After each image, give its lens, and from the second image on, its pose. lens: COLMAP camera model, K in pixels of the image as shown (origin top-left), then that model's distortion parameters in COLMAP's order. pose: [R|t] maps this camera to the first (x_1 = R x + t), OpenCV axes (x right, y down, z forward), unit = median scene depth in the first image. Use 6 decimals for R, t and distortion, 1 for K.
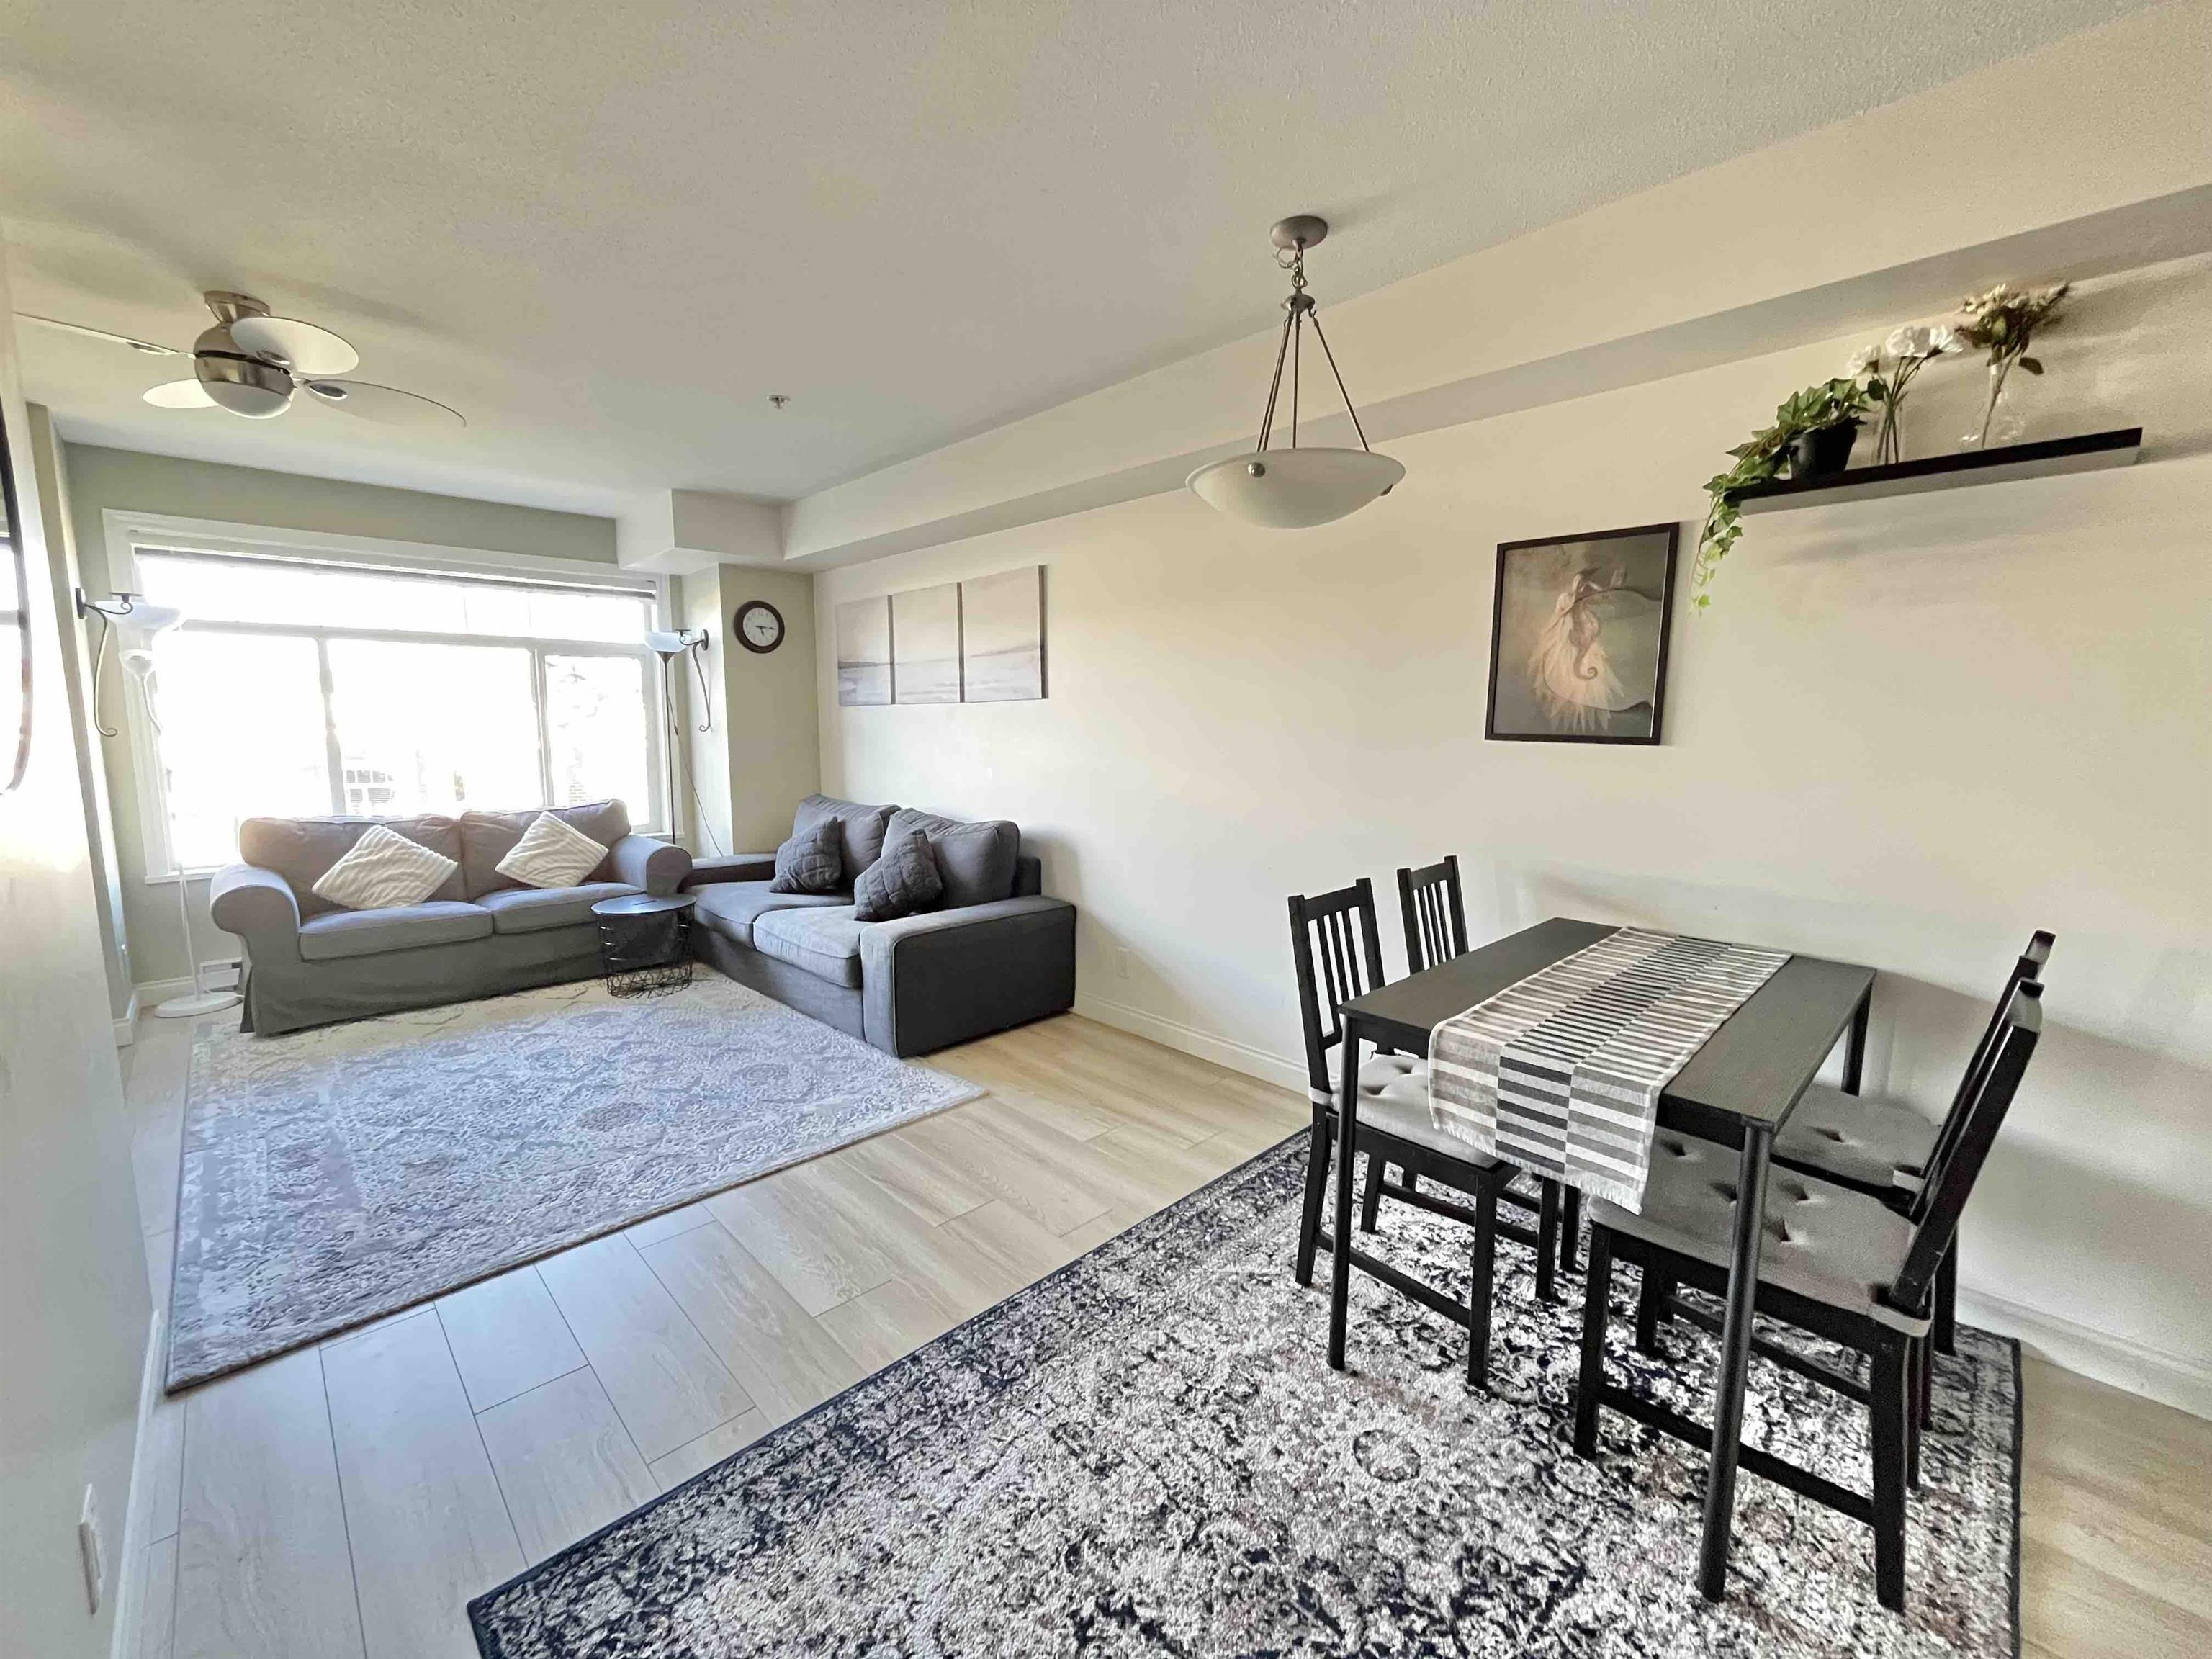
lens RADIAL K [[899.1, 0, 1100.2], [0, 899.1, 827.6], [0, 0, 1]] dist [0.000781, 0.000364]
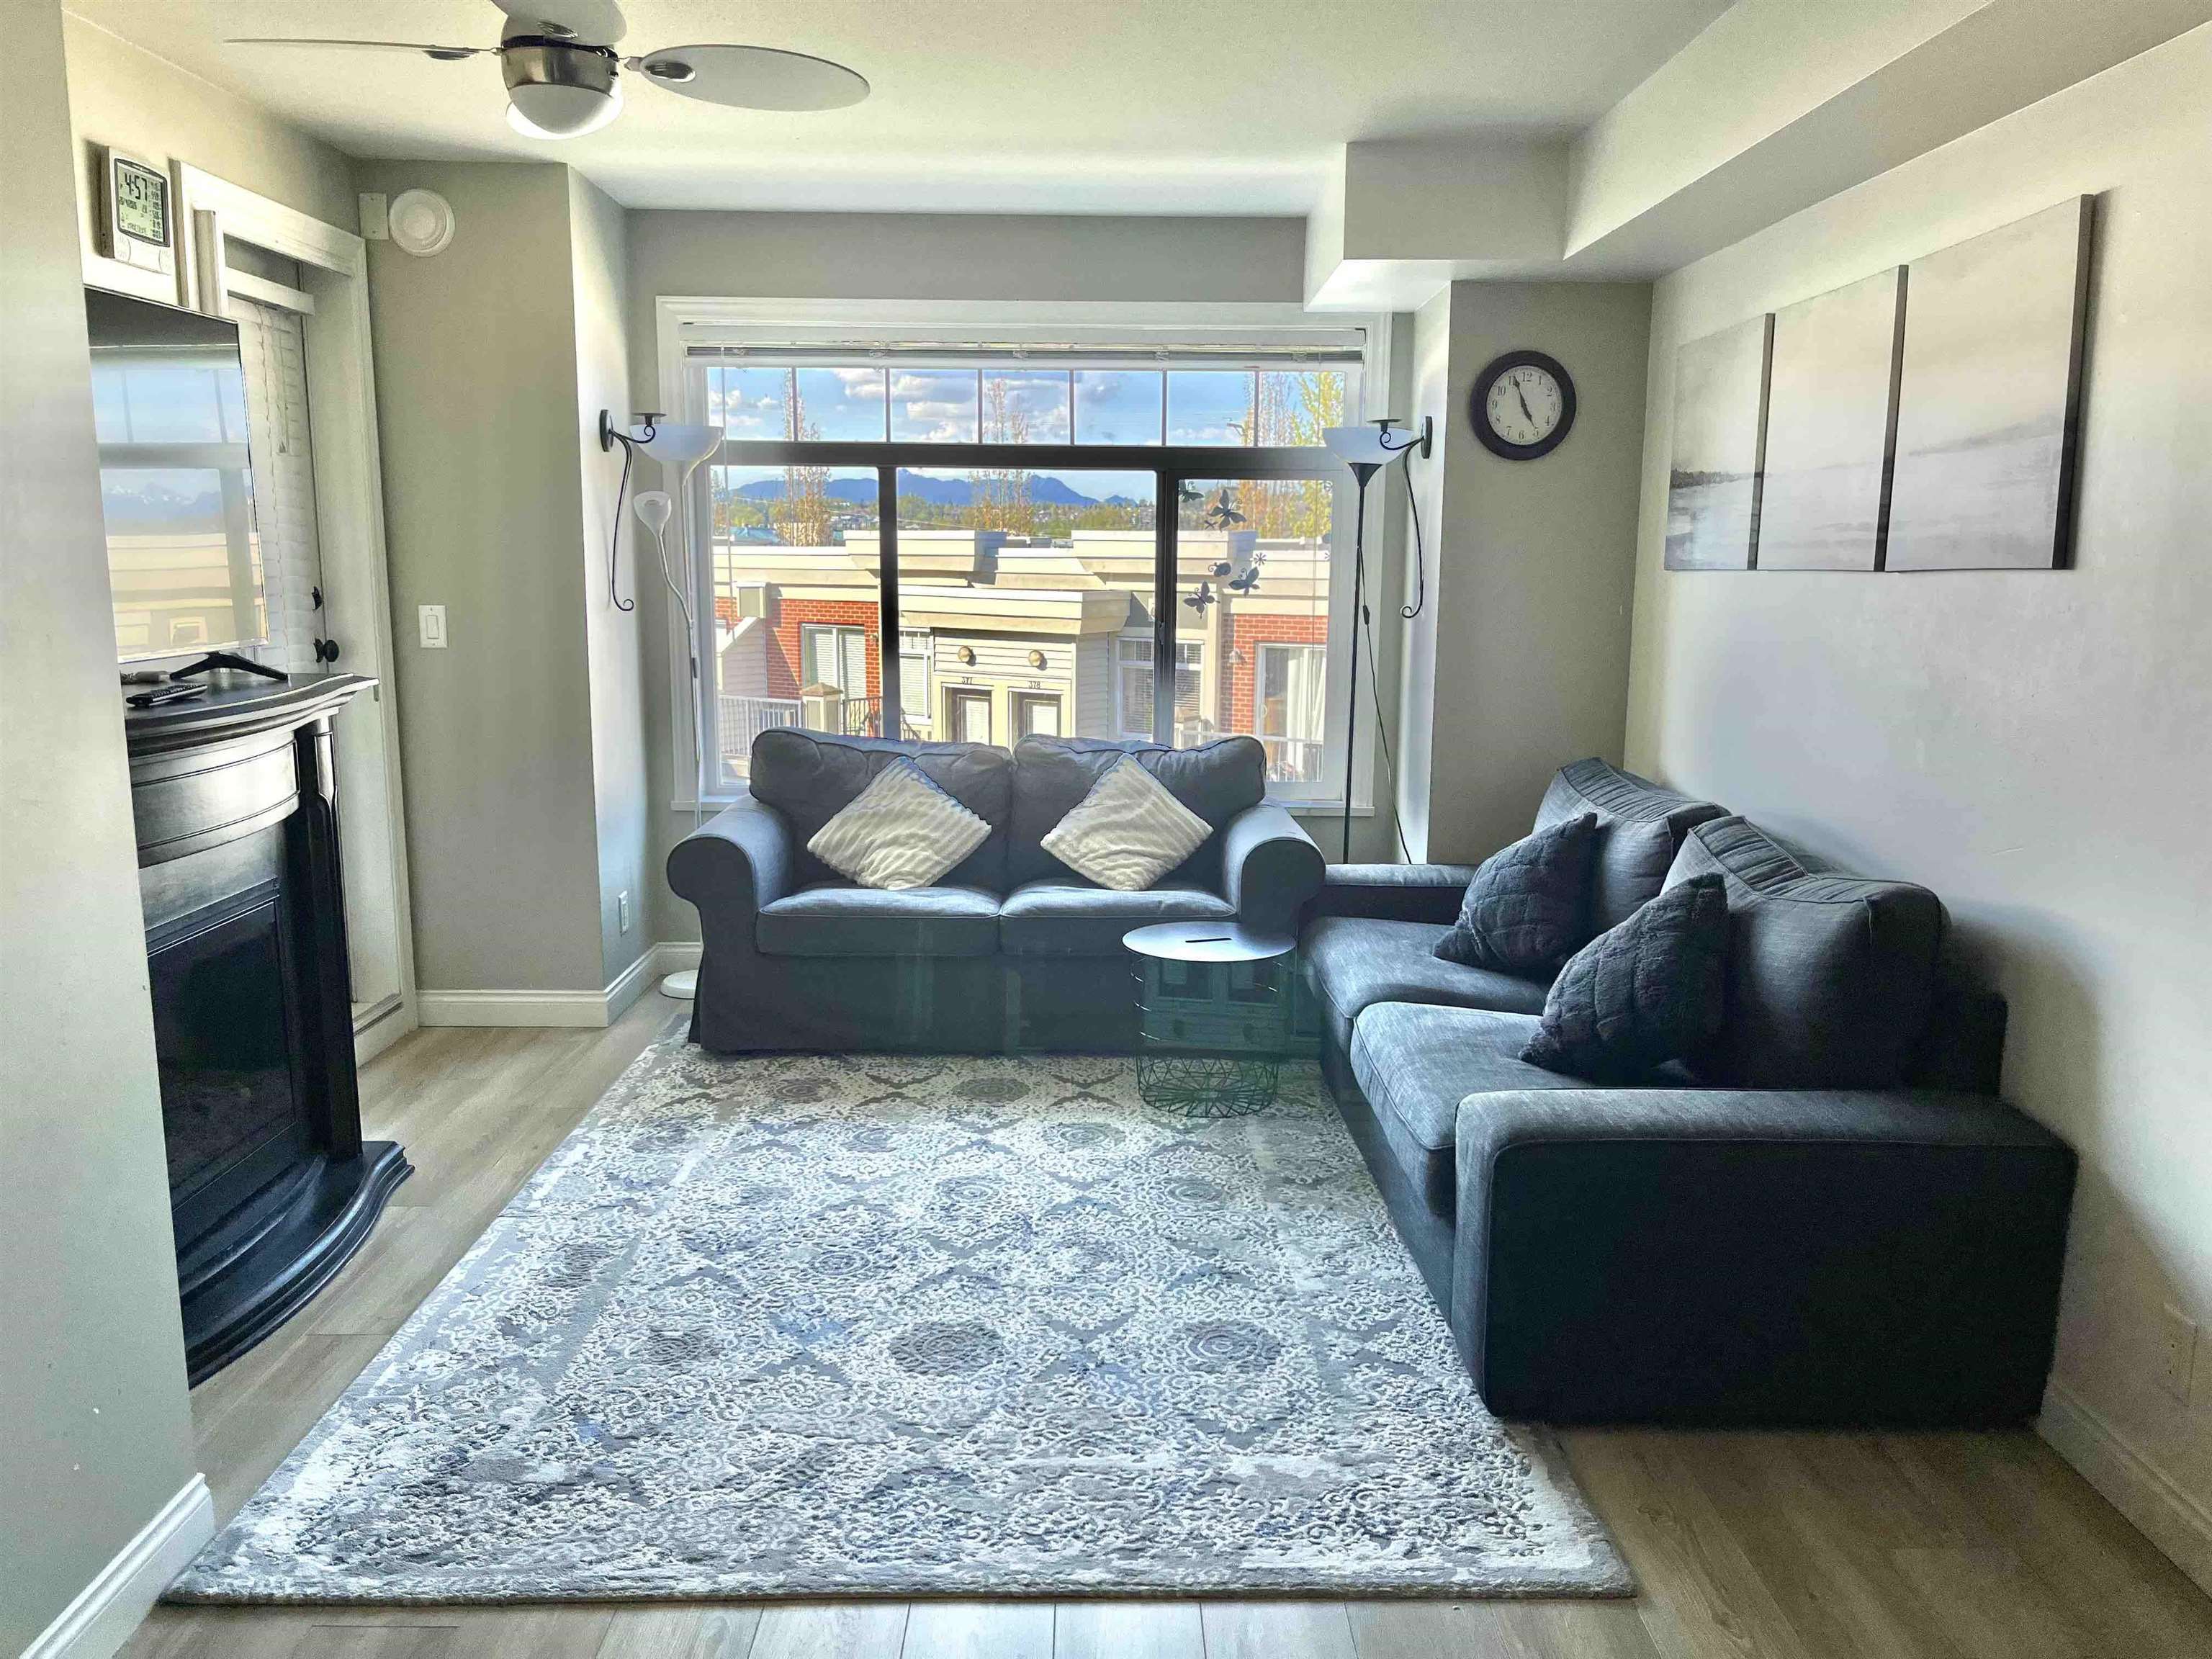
lens RADIAL K [[1676.2, 0, 1109.9], [0, 1676.2, 839.3], [0, 0, 1]] dist [0.037089, -0.007092]
pose [[0.727168, 0.118371, -0.676177, 0.154630], [-0.089652, 0.992960, 0.077414, -0.061353], [0.680580, 0.004327, 0.732661, 0.275083]]
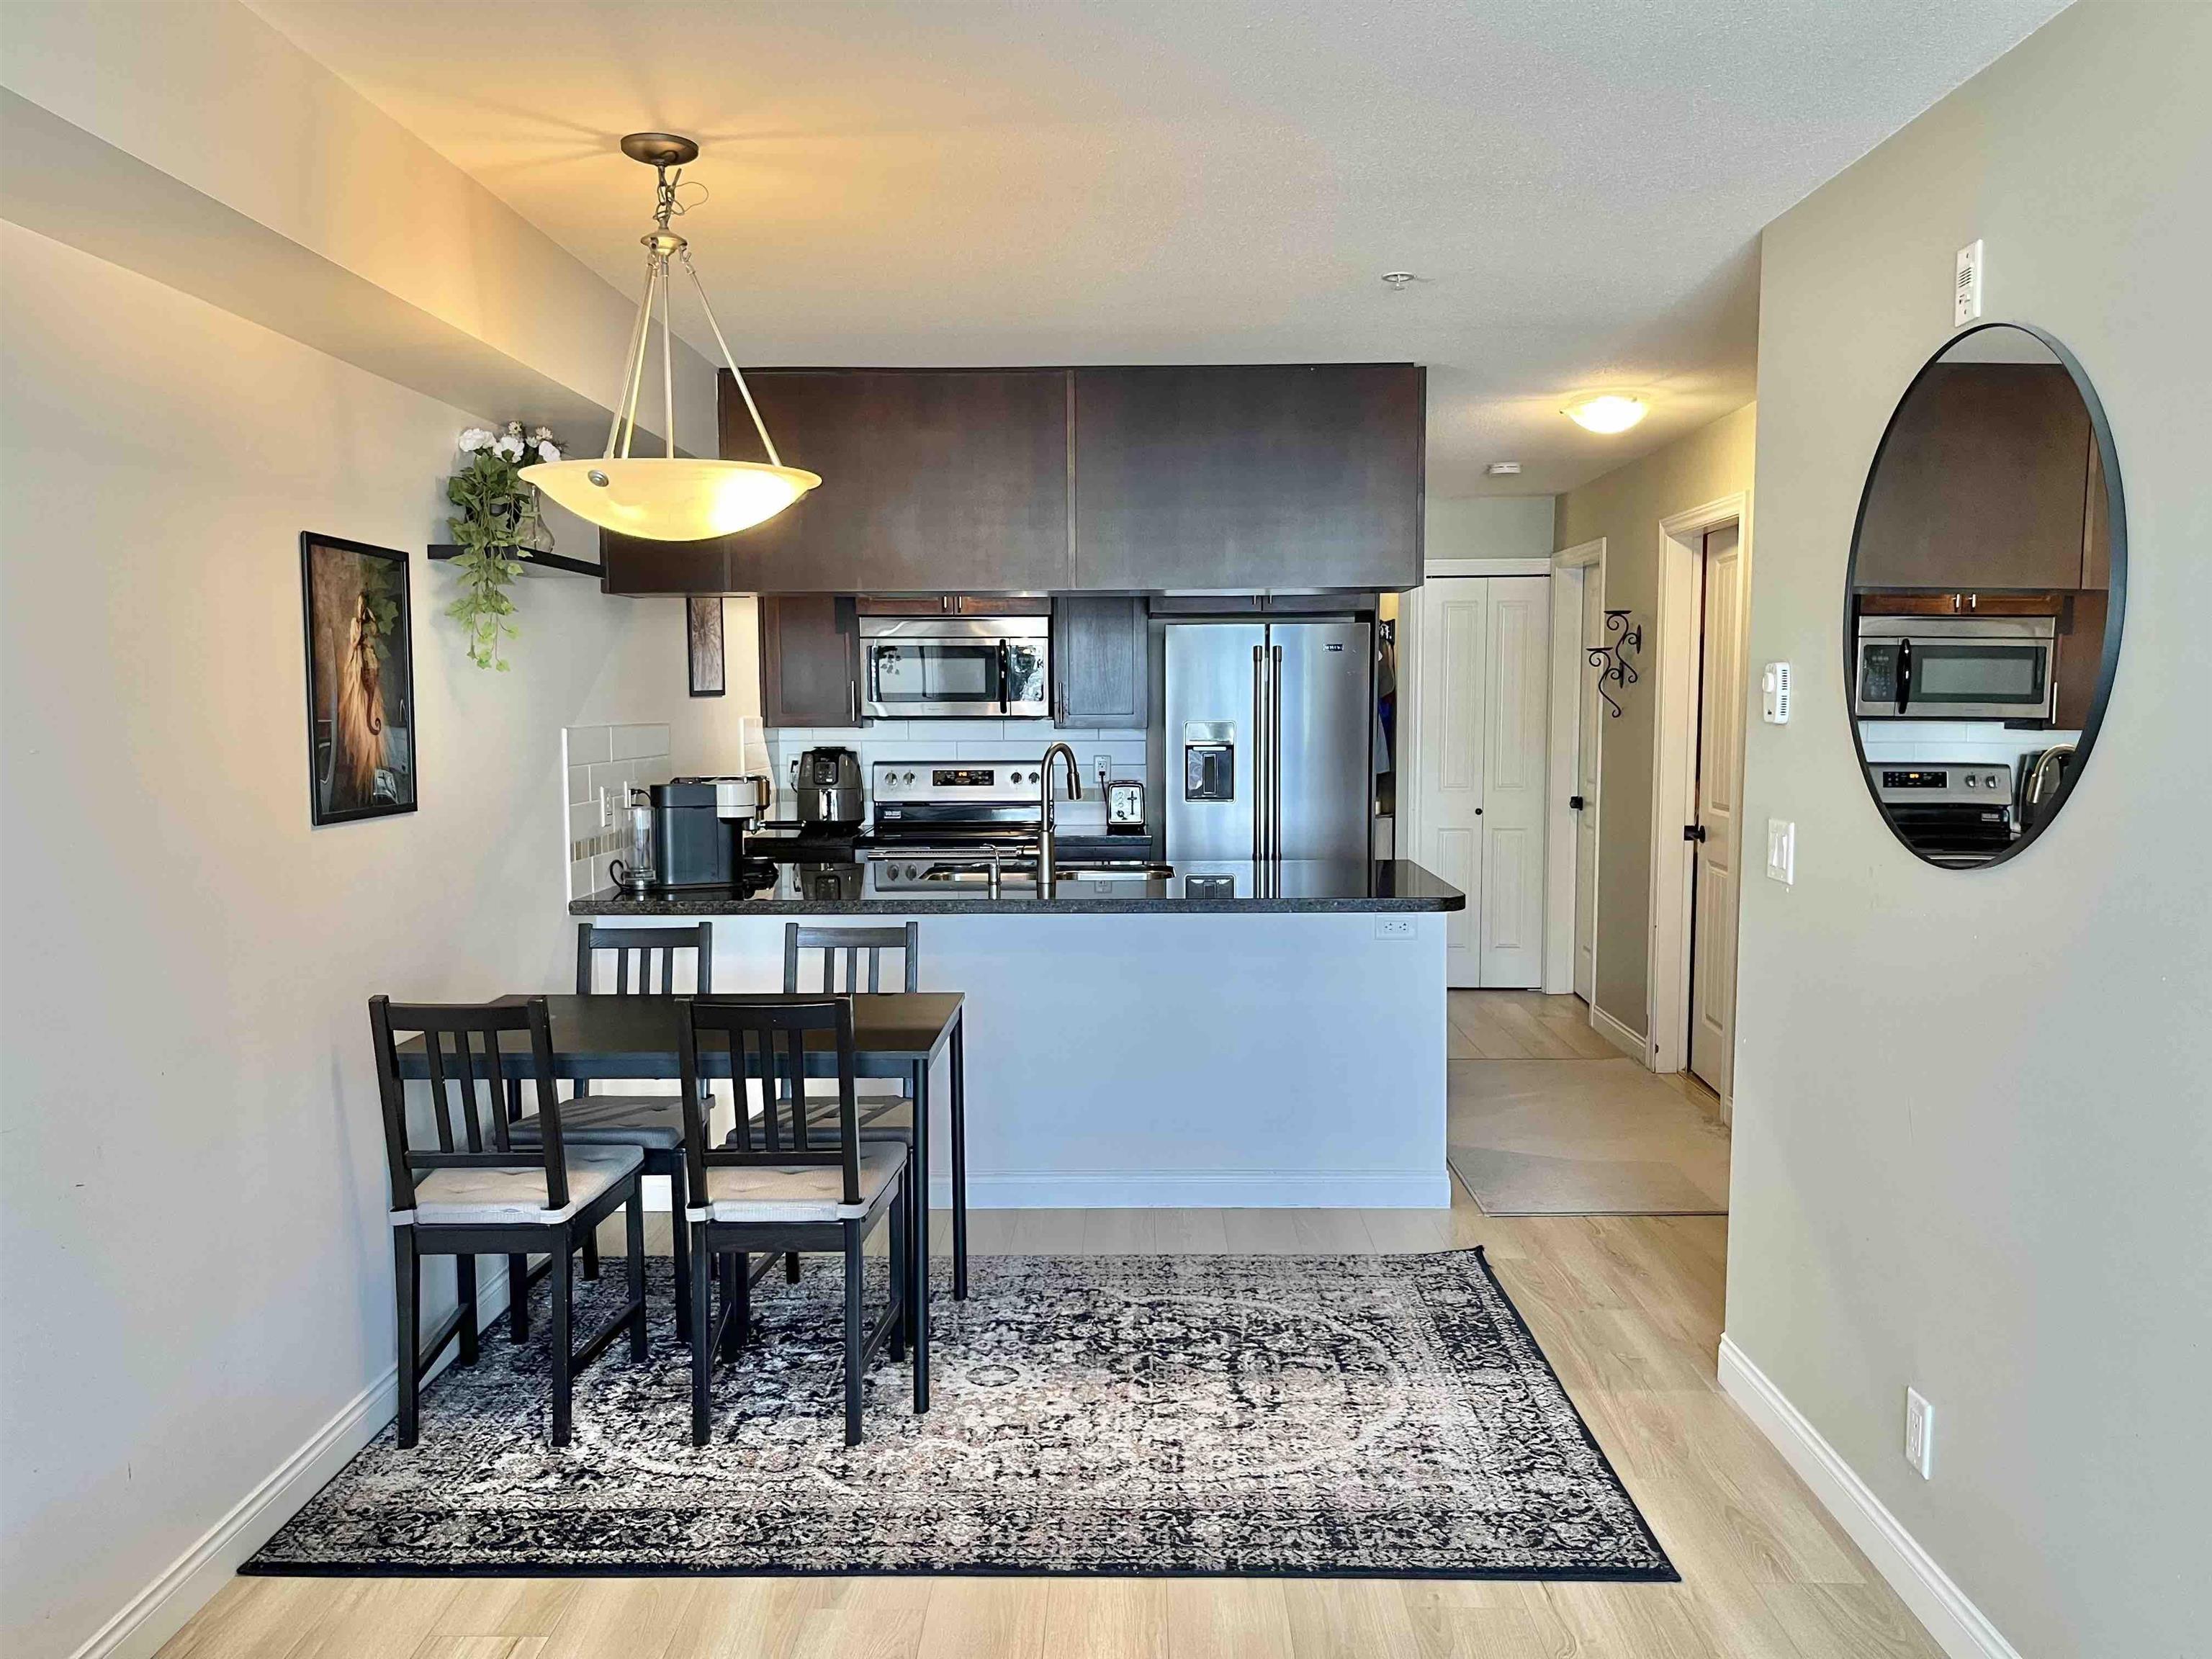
lens RADIAL K [[1676.2, 0, 1103.6], [0, 1676.2, 832.5], [0, 0, 1]] dist [0.037089, -0.007092]
pose [[-0.704437, -0.063899, 0.706884, -0.659934], [0.088151, 0.980352, 0.176465, -0.203473], [-0.704271, 0.186621, -0.684963, 1.125957]]
